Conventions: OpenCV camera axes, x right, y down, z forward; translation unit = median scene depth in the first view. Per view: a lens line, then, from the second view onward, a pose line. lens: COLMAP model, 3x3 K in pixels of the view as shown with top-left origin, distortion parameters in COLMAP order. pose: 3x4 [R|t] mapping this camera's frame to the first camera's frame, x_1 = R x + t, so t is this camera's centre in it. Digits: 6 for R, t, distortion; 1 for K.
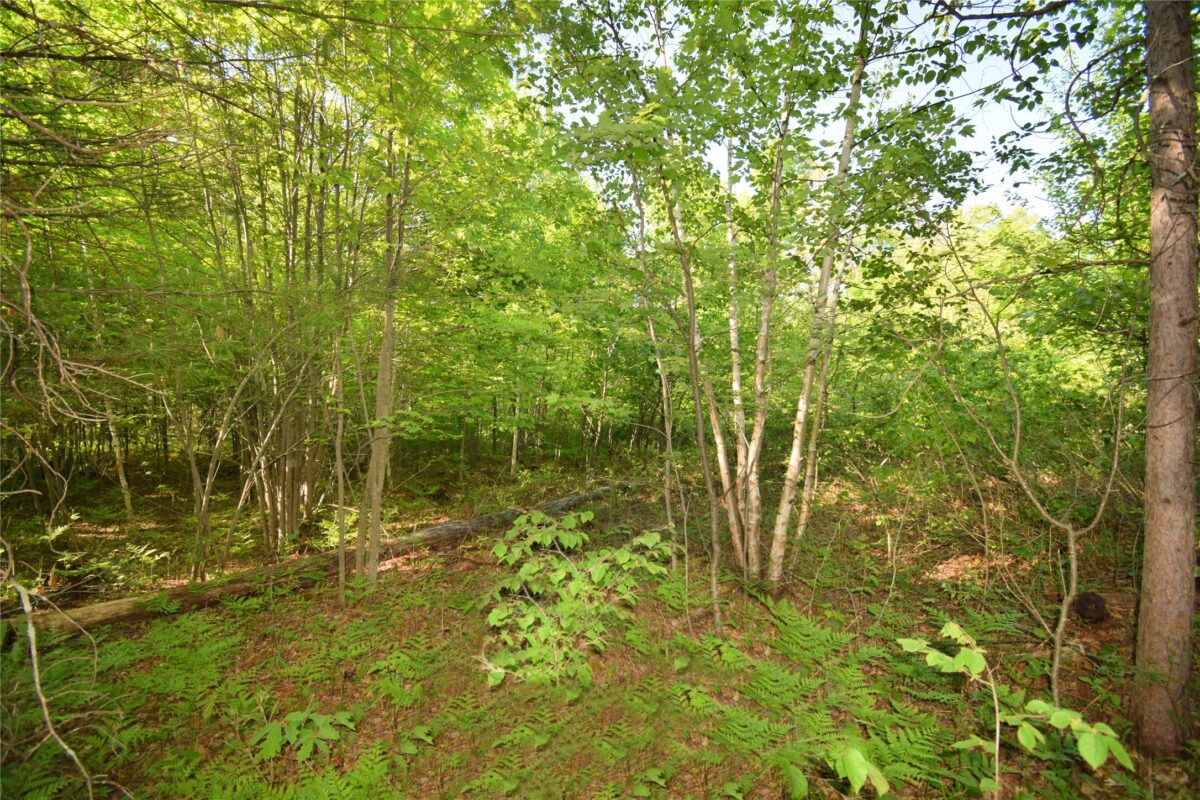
lens RADIAL K [[516.1, 0, 605.4], [0, 516.1, 404.7], [0, 0, 1]] dist [-0.014571, -0.009375]
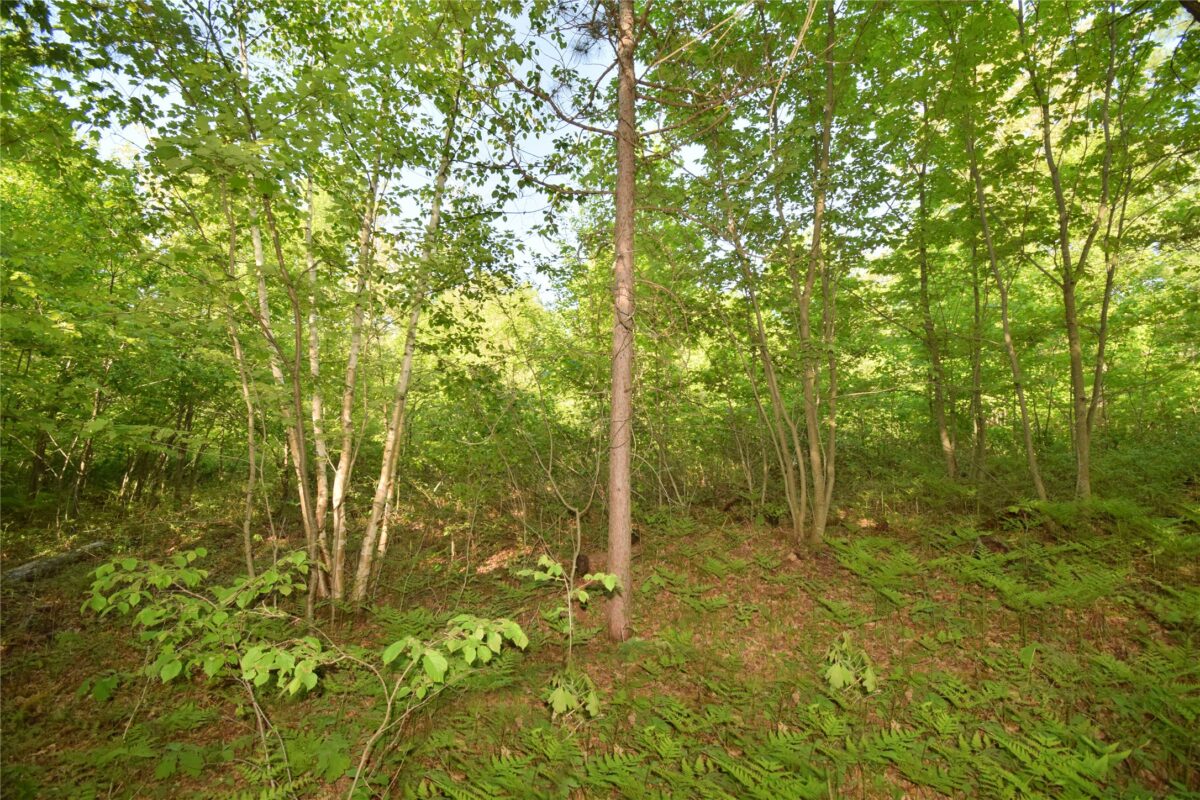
lens RADIAL K [[516.1, 0, 600.1], [0, 516.1, 402.7], [0, 0, 1]] dist [-0.014571, -0.009375]
pose [[0.675942, 0.044080, 0.735636, -0.115807], [-0.000961, 0.998261, -0.058933, -0.003685], [-0.736955, 0.039128, 0.674809, -0.086572]]
